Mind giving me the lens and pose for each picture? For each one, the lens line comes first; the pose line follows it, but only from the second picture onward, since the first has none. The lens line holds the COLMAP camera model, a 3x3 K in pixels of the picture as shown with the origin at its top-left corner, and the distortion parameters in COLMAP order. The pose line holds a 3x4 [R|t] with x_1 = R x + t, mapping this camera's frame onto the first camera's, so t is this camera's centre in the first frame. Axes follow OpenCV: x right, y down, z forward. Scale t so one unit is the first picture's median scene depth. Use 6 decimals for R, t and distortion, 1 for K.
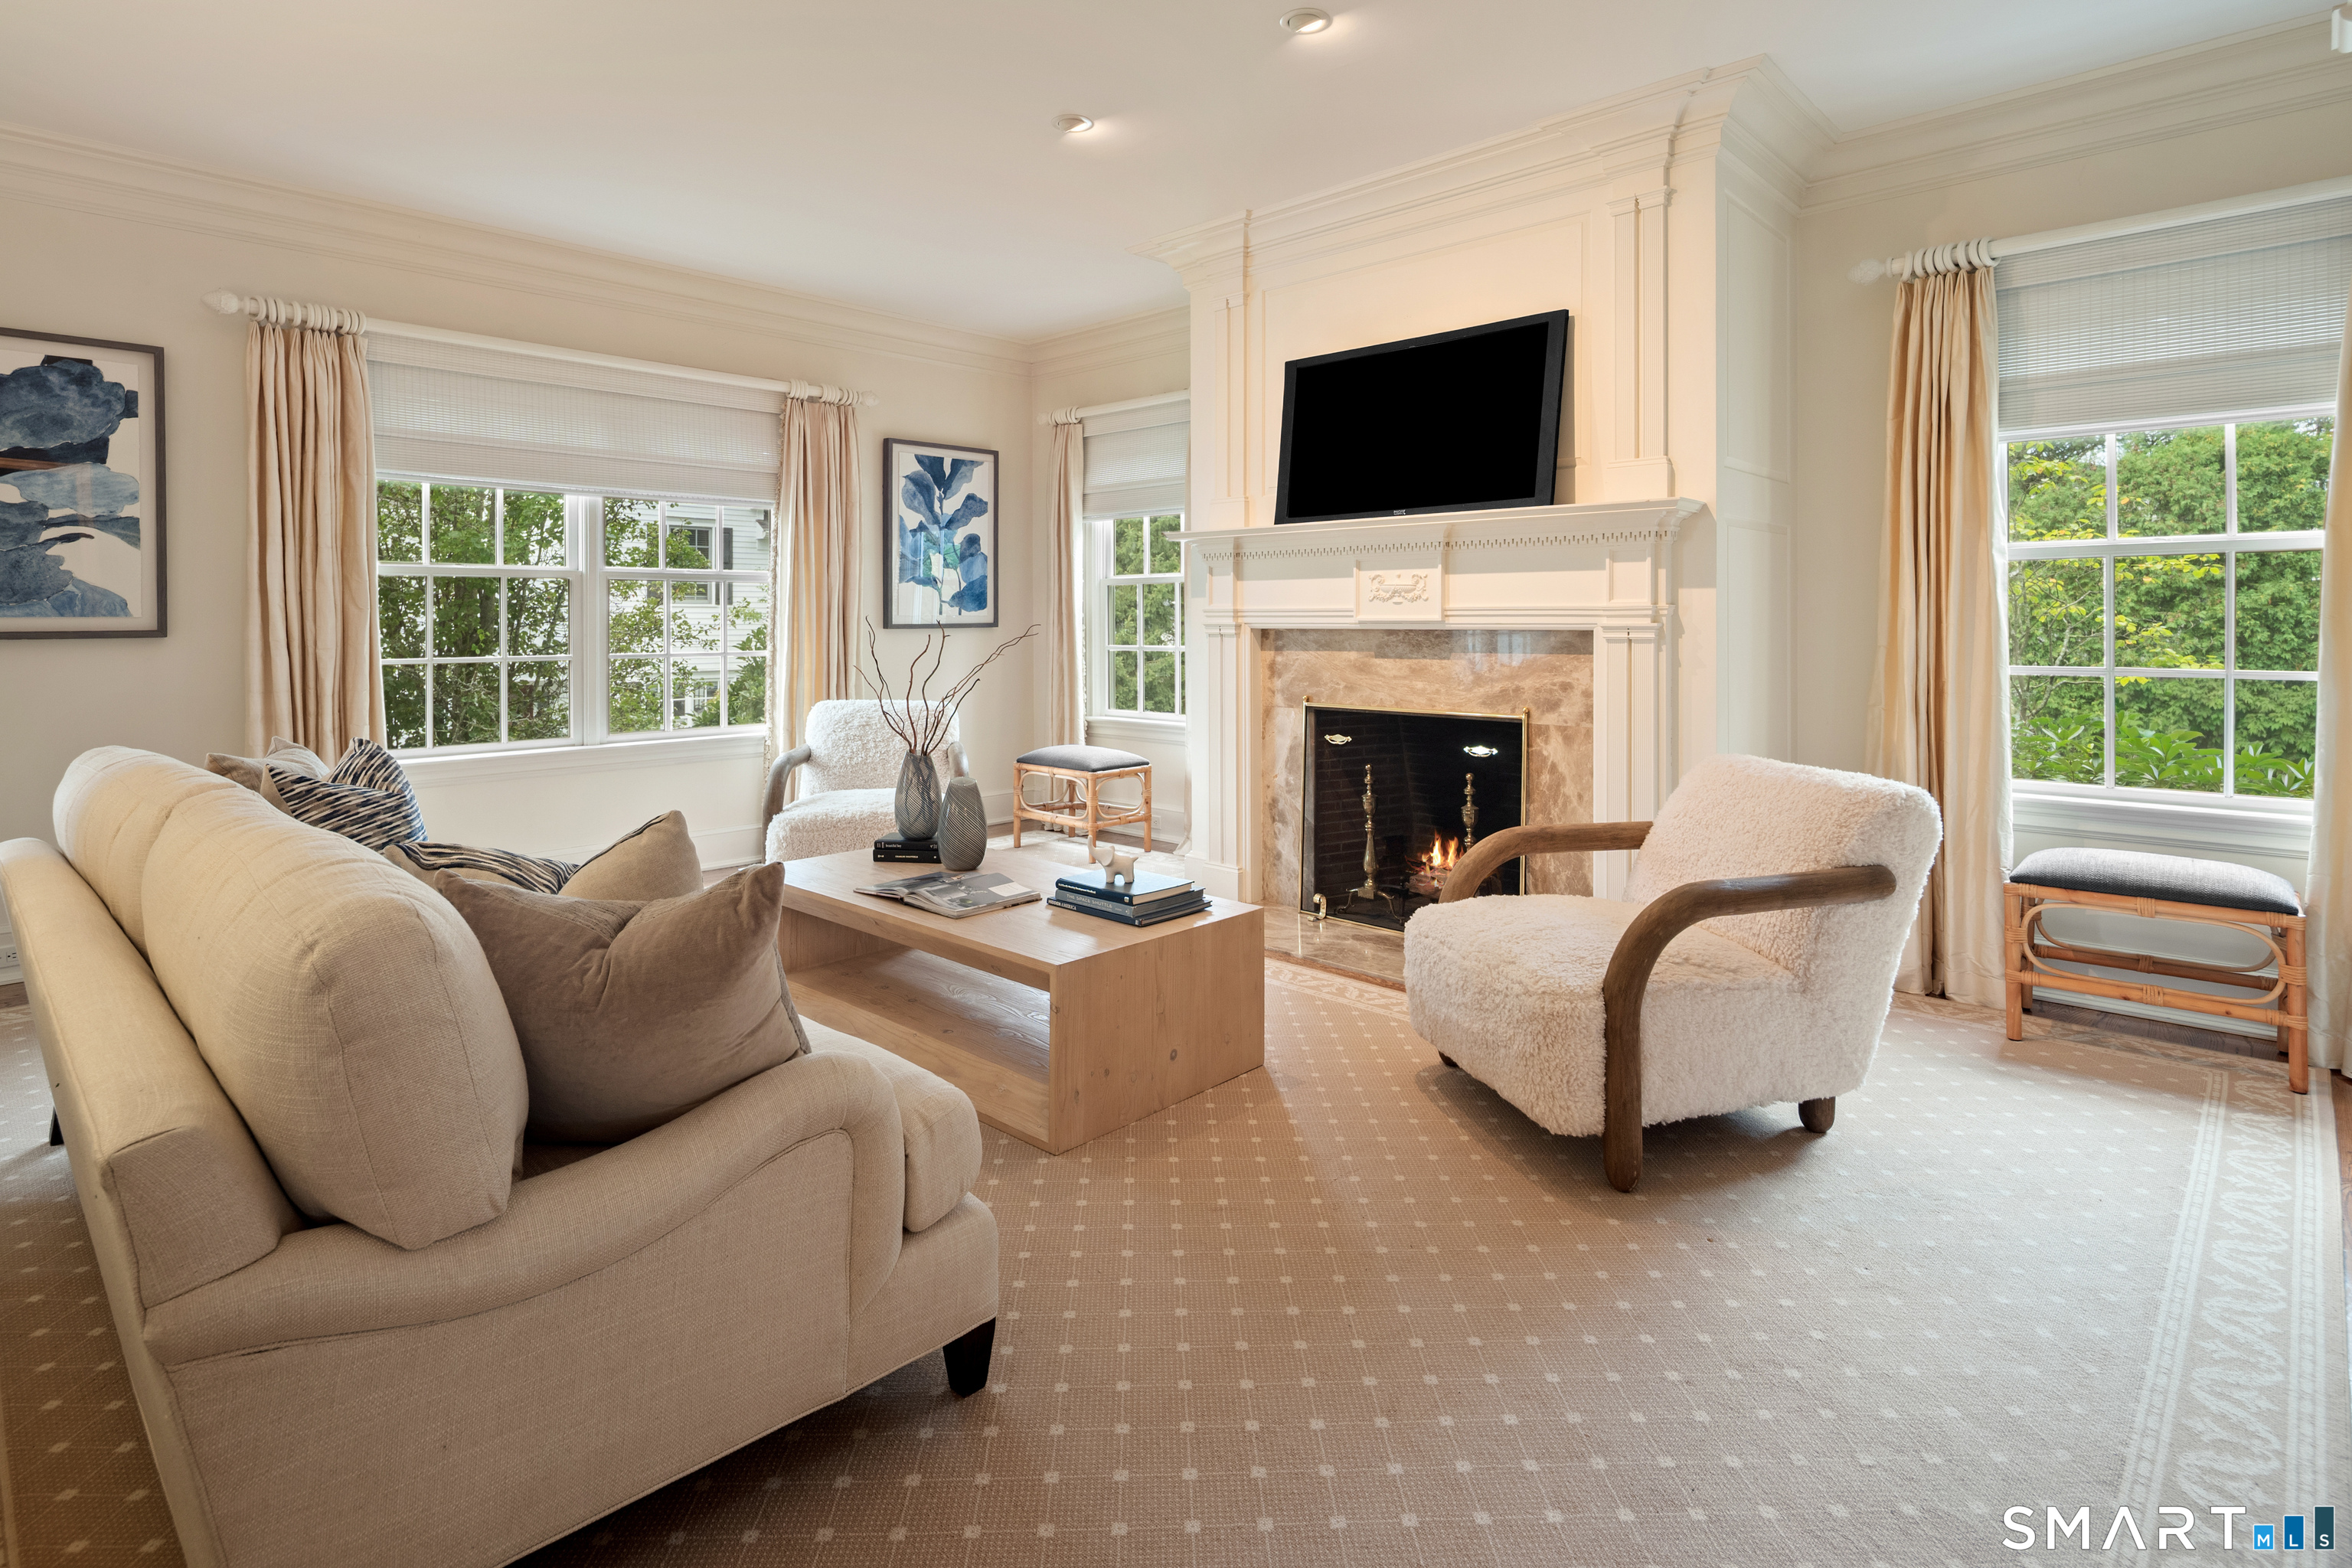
lens RADIAL K [[1164.5, 0, 1157.4], [0, 1164.5, 629.7], [0, 0, 1]] dist [0.006754, -0.003176]
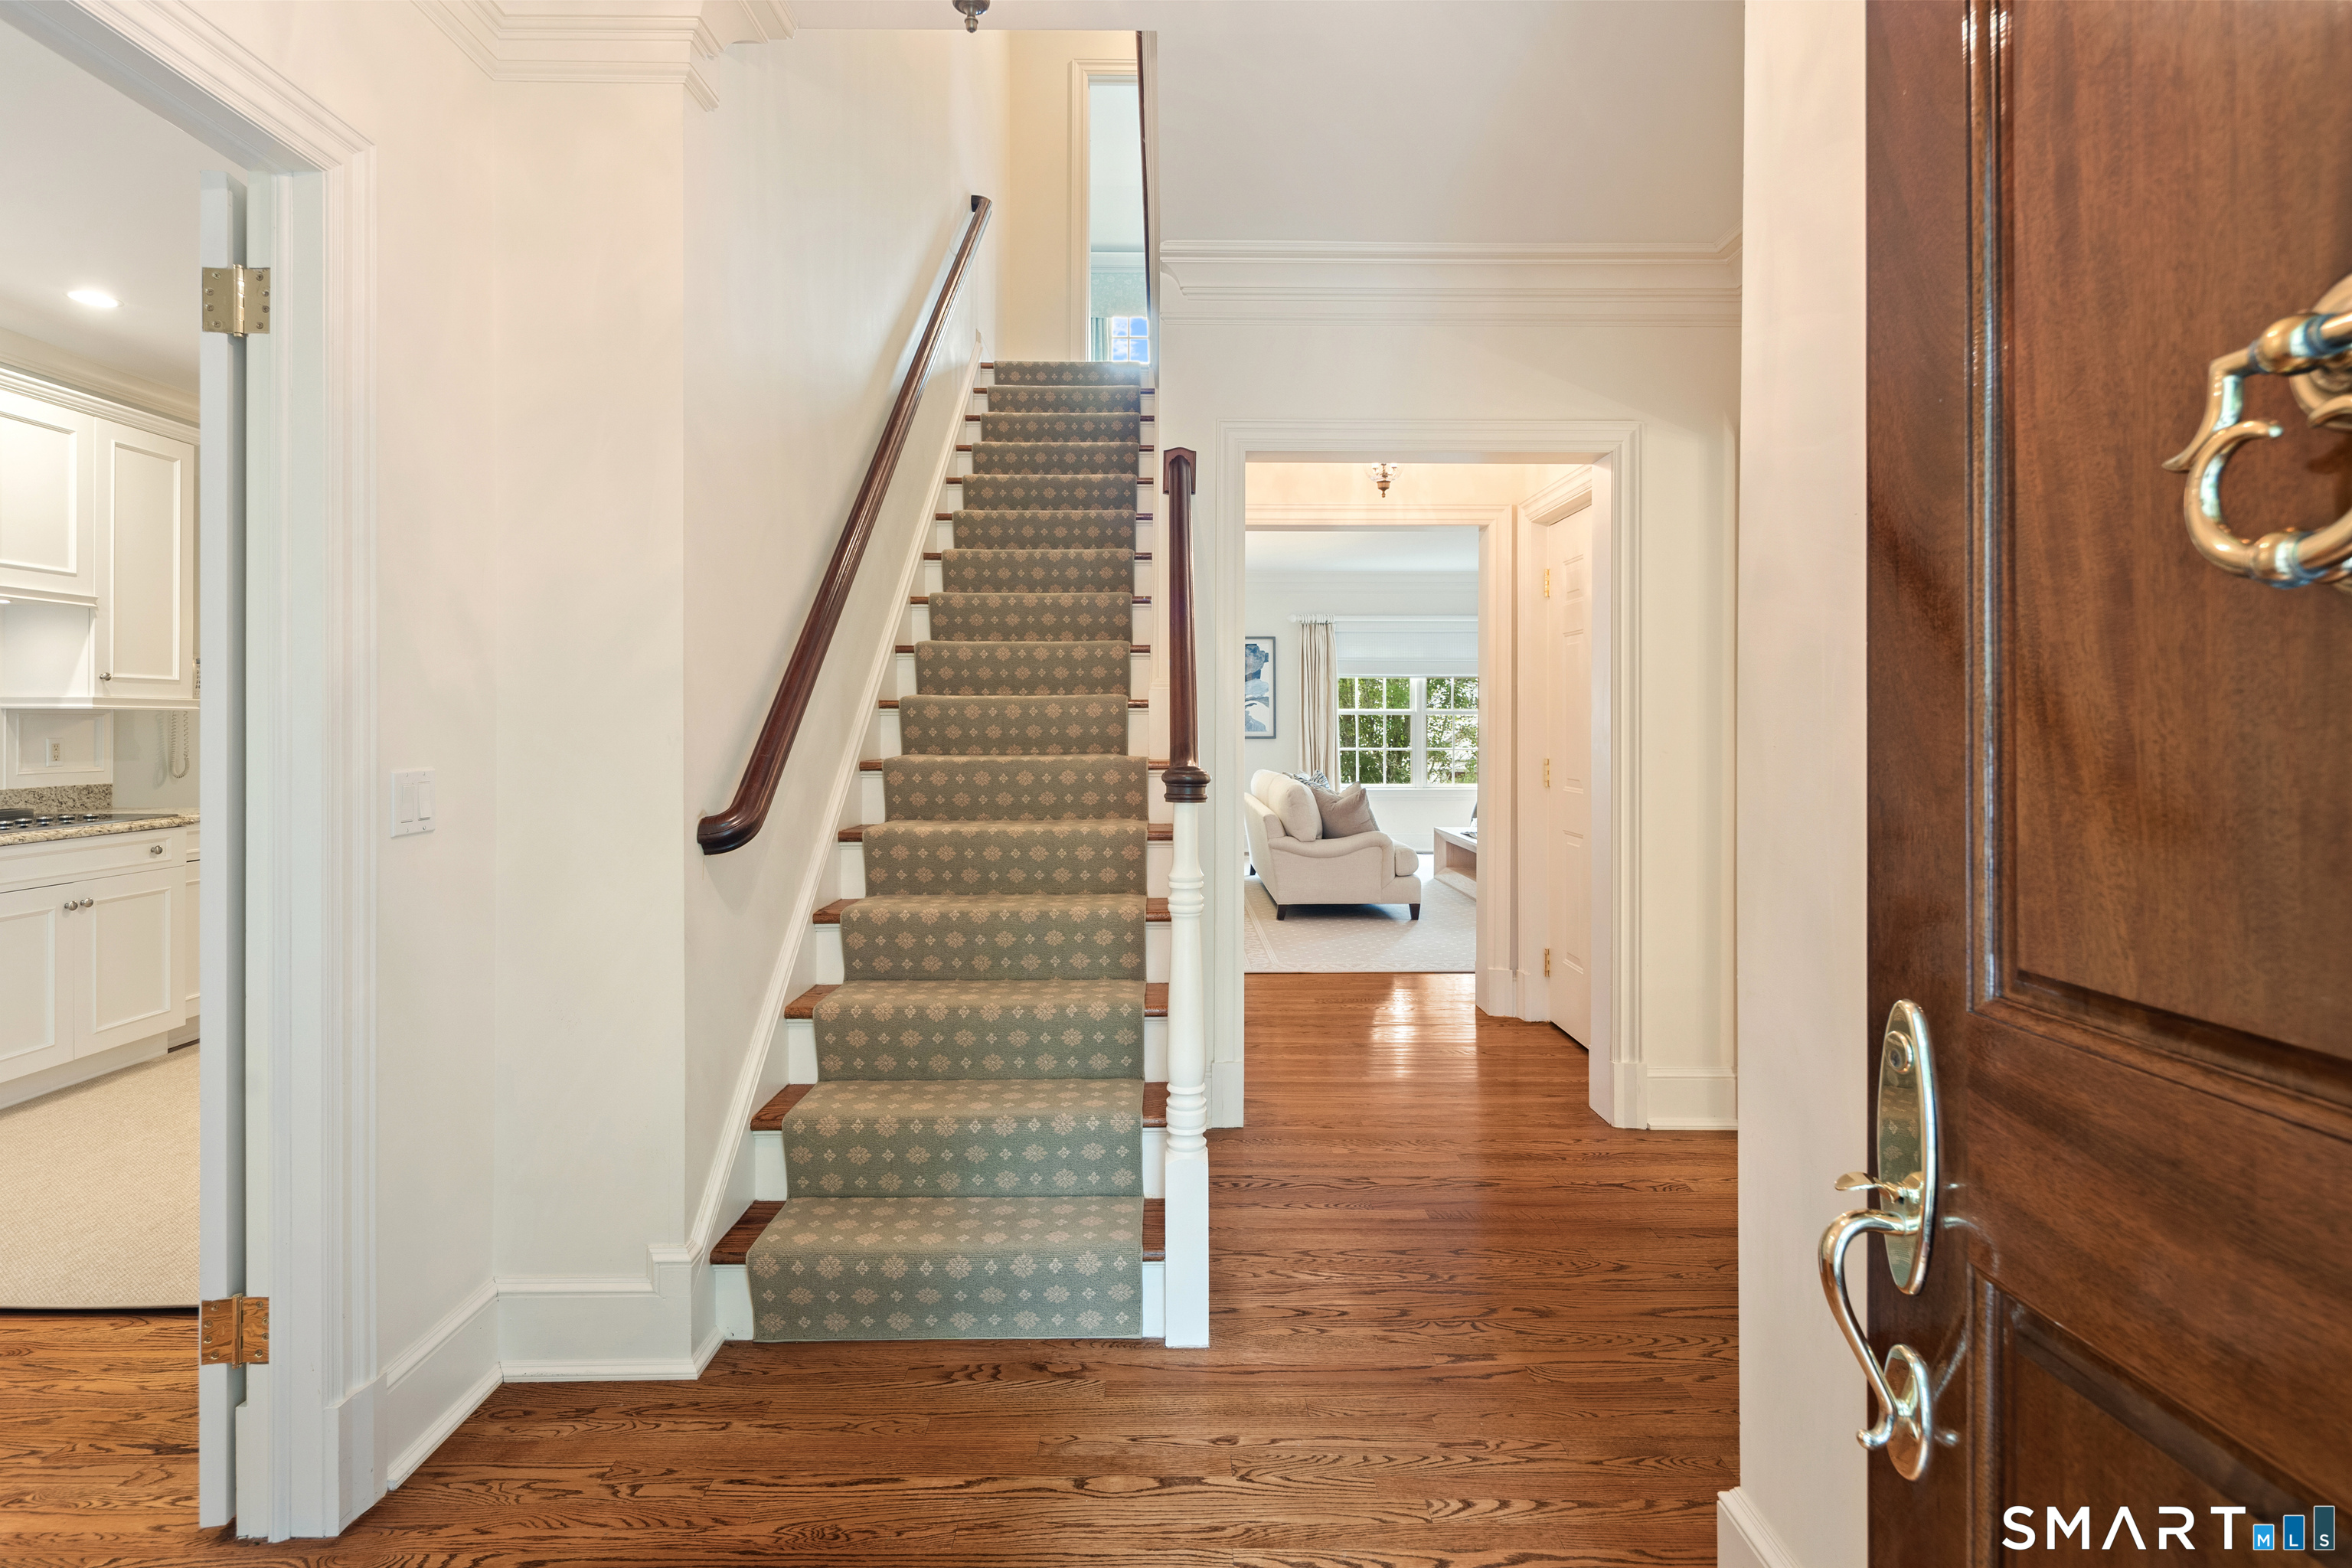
lens RADIAL K [[1164.5, 0, 1170.1], [0, 1164.5, 718.2], [0, 0, 1]] dist [0.006754, -0.003176]
pose [[0.695790, 0.000174, -0.718245, 1.034663], [-0.005264, 0.999974, -0.004857, -0.027580], [0.718226, 0.007160, 0.695773, -1.187330]]
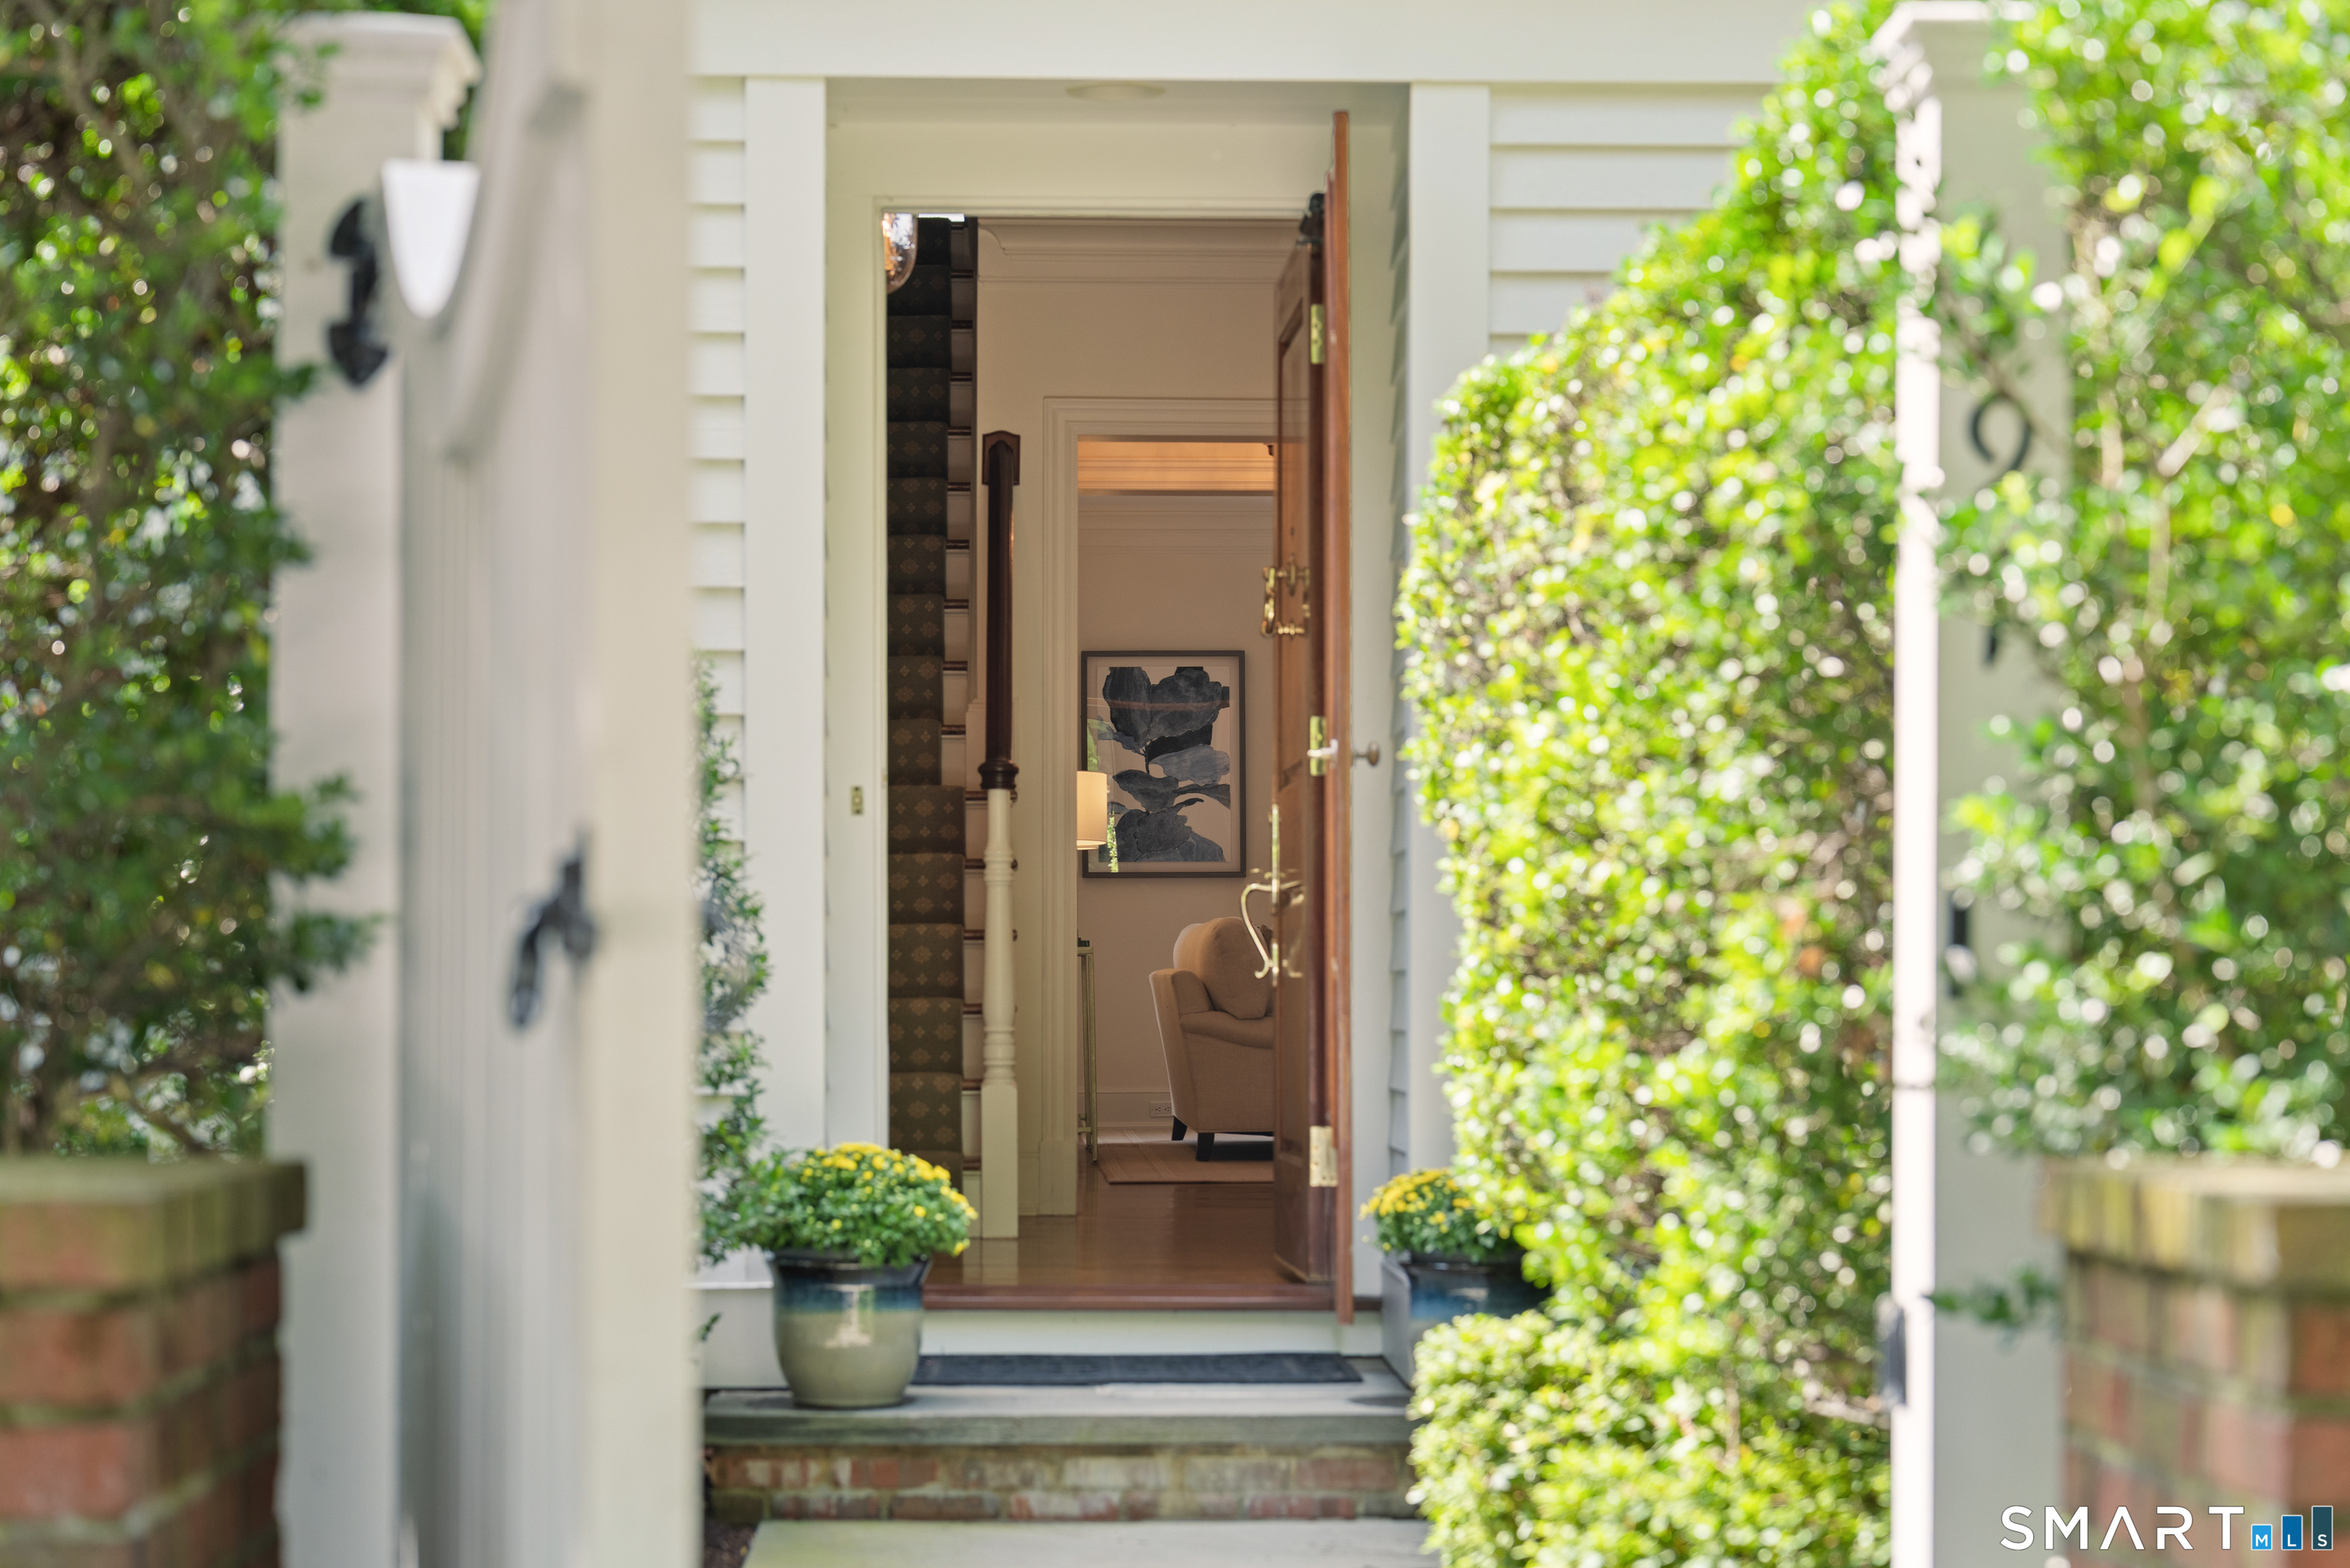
lens RADIAL K [[5021.2, 0, 1175.1], [0, 5021.2, 784.0], [0, 0, 1]] dist [0.006333, 0.000000]
pose [[0.714355, -0.032700, -0.699019, 2.993543], [-0.001994, 0.998808, -0.048762, 0.175977], [0.699780, 0.036227, 0.713439, -3.030402]]
